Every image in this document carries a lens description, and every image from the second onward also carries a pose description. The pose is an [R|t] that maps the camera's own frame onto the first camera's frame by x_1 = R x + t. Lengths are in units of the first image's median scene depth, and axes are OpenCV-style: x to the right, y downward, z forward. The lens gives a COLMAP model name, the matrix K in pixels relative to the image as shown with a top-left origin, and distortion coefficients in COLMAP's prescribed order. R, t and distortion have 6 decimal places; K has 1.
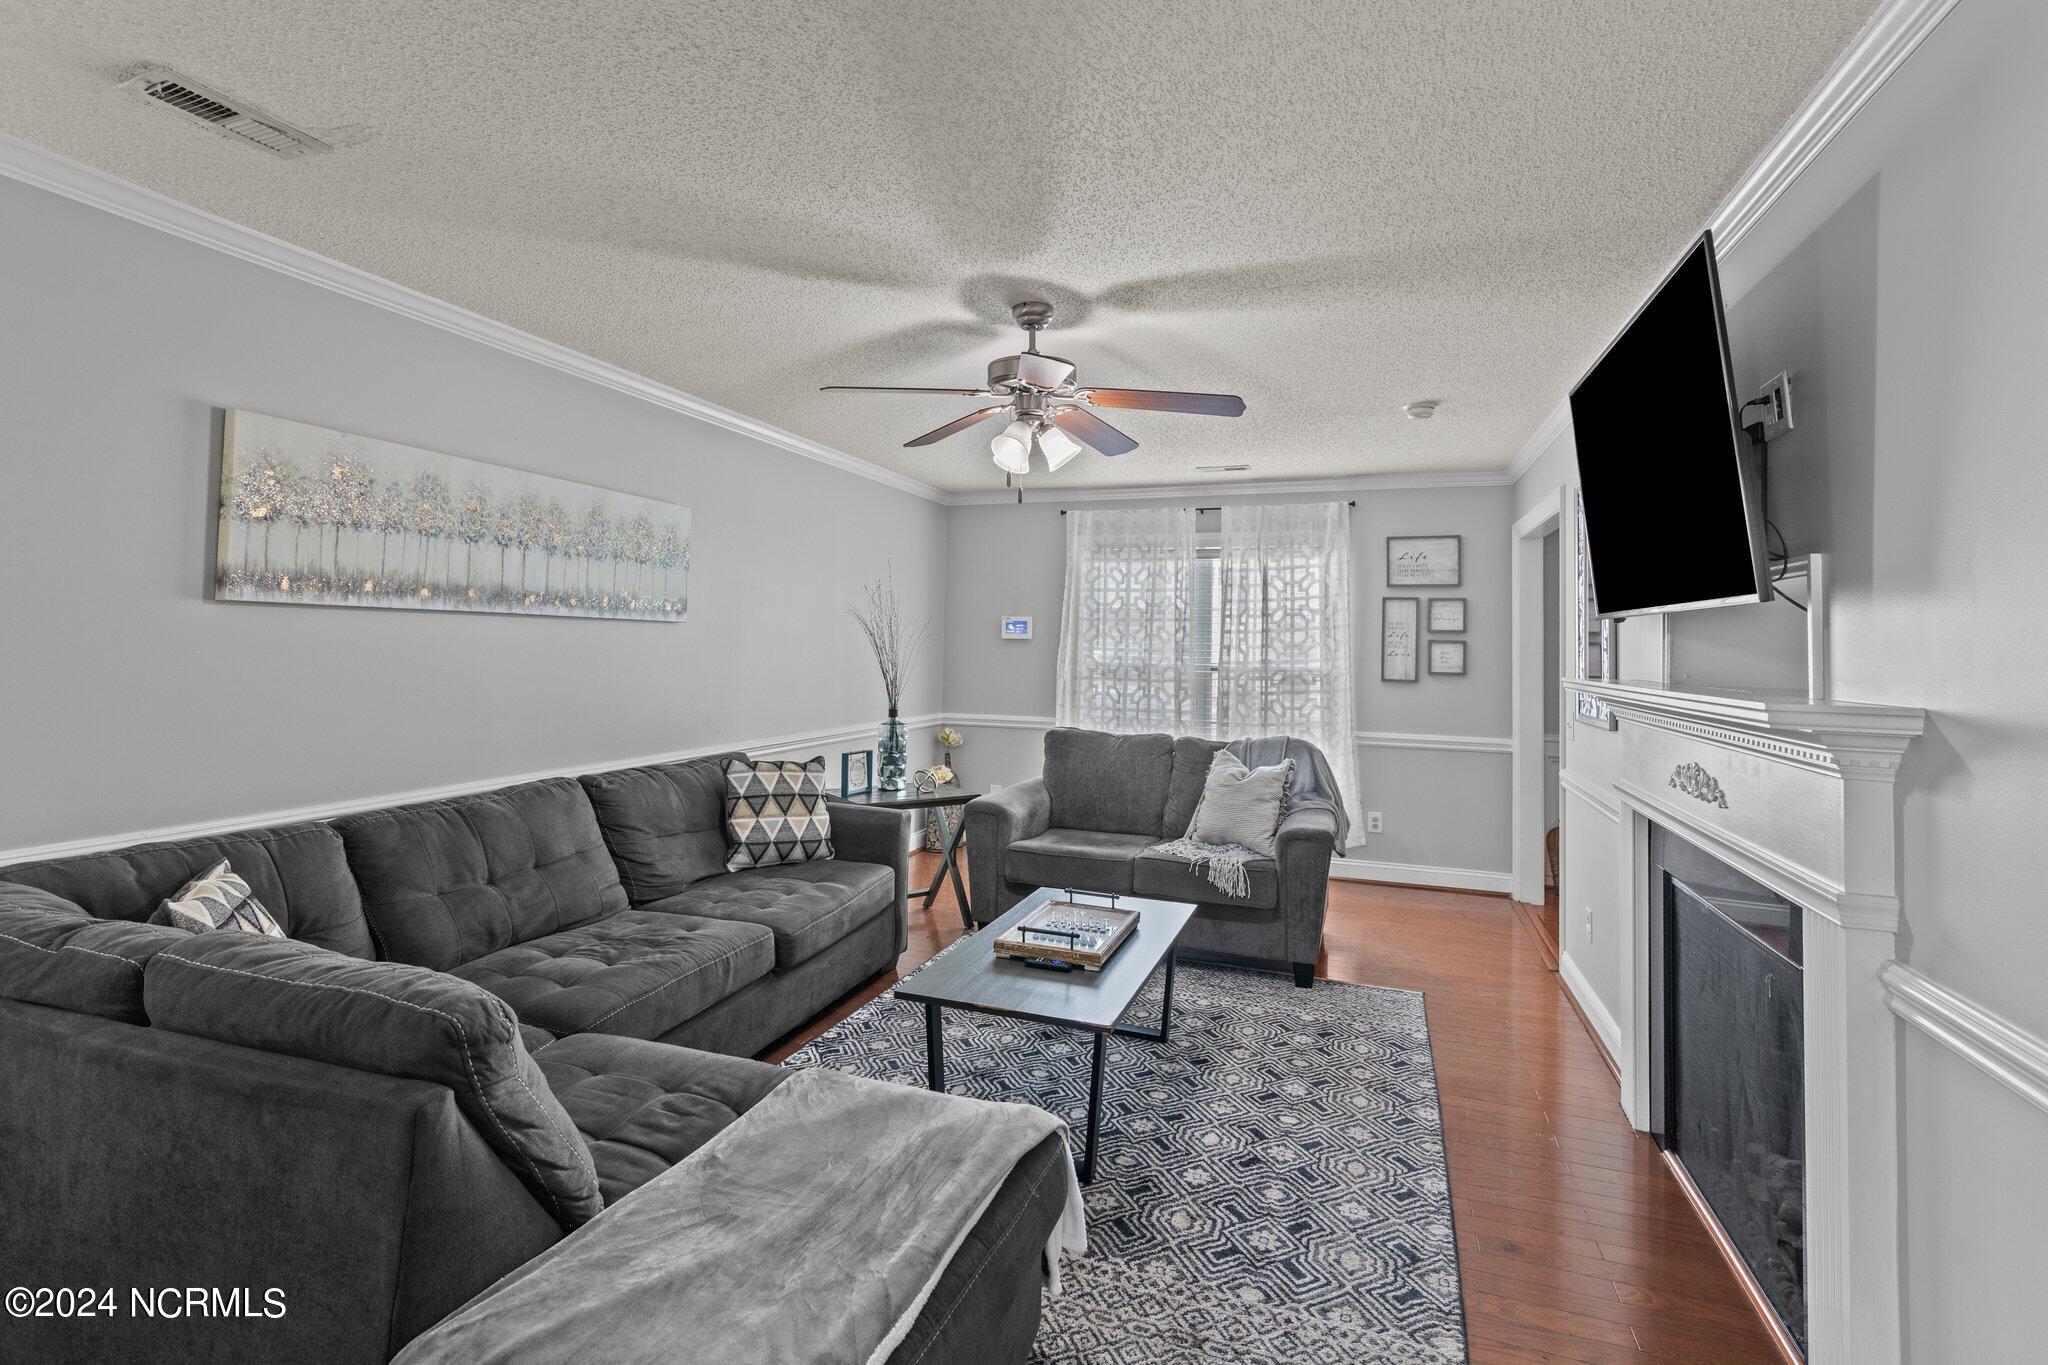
lens RADIAL K [[978.3, 0, 1017.6], [0, 978.3, 607.9], [0, 0, 1]] dist [-0.001856, -0.000385]
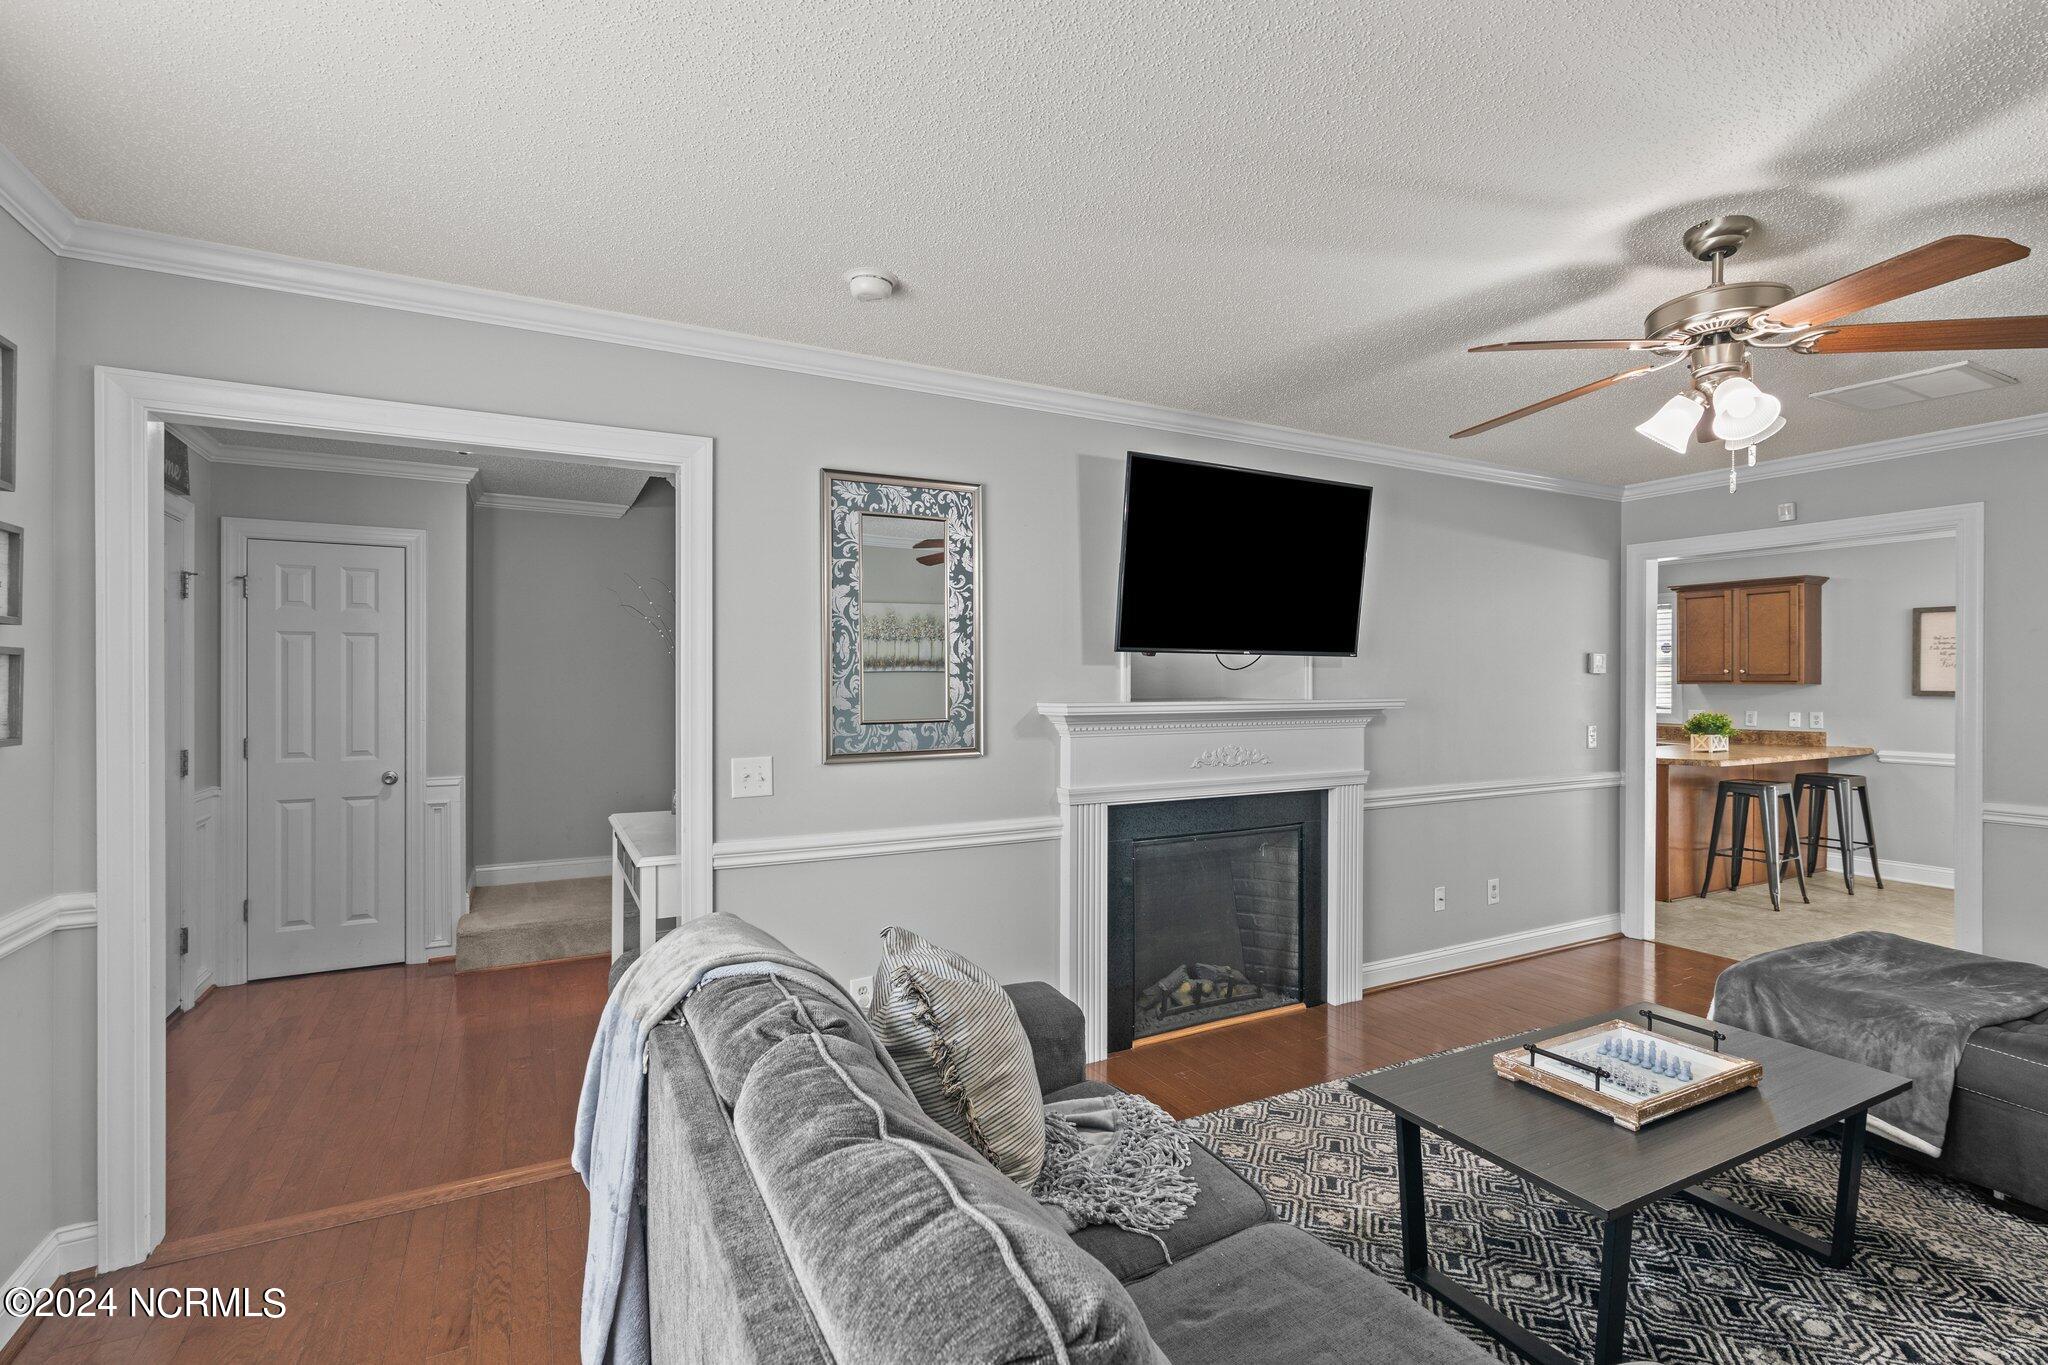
lens RADIAL K [[931.4, 0, 1027.4], [0, 931.4, 690.2], [0, 0, 1]] dist [0.000439, 0.000164]
pose [[-0.750664, -0.019462, 0.660397, -0.050344], [-0.035254, 0.999322, -0.010622, 0.057249], [-0.659743, -0.031255, -0.750841, 1.448094]]
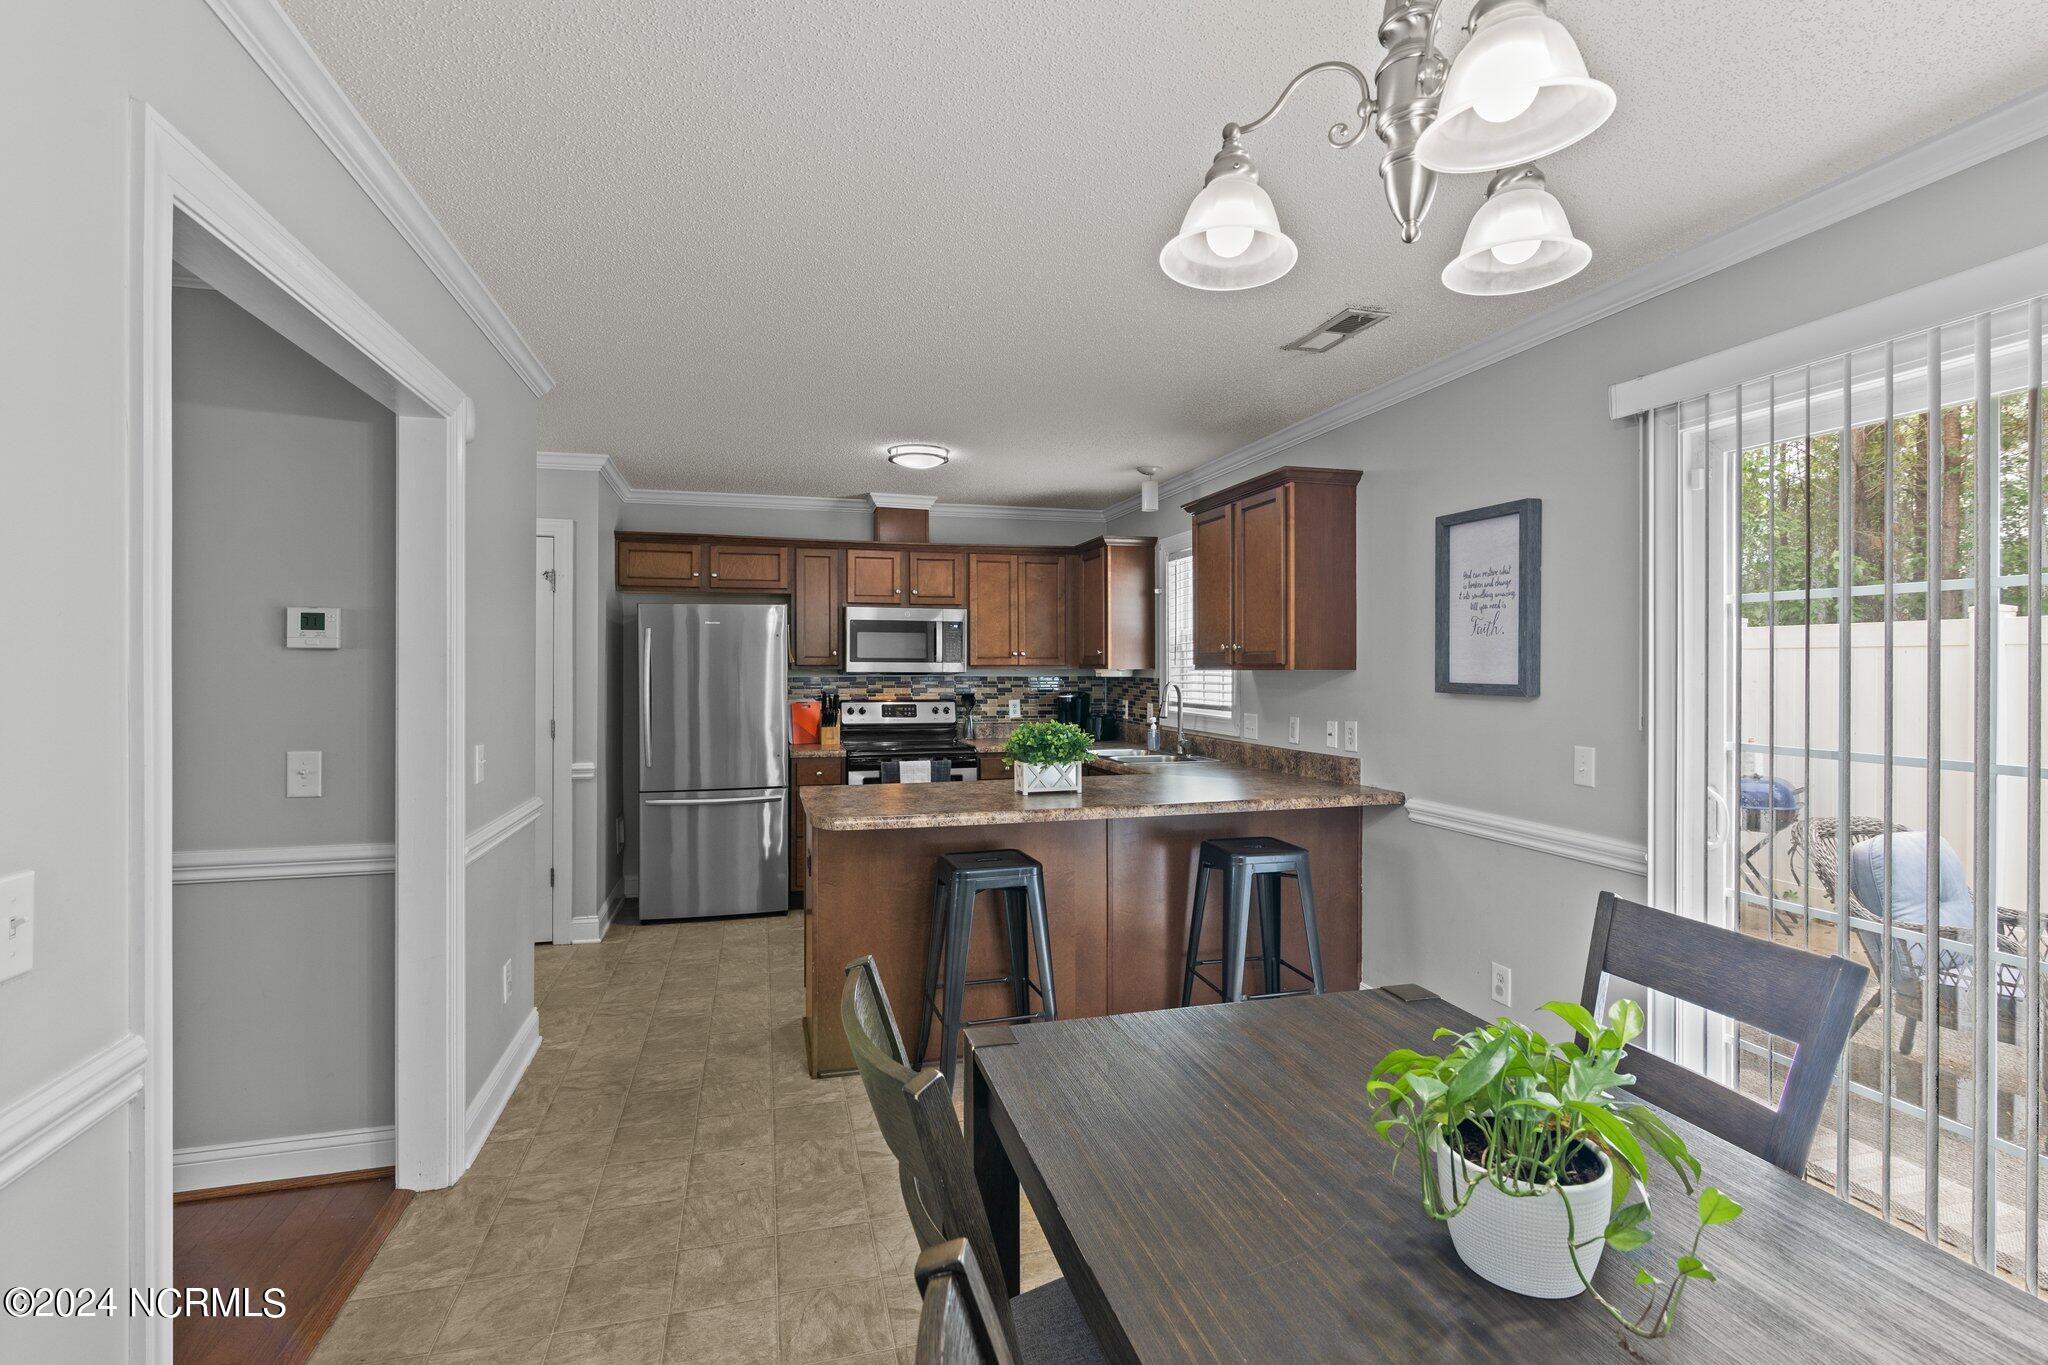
lens RADIAL K [[947.2, 0, 1024.5], [0, 947.2, 671.8], [0, 0, 1]] dist [-0.000626, -0.000054]
pose [[-0.592836, -0.021165, 0.805045, -0.599214], [-0.040959, 0.999153, -0.003893, -0.006044], [-0.804281, -0.035282, -0.593201, -0.036584]]
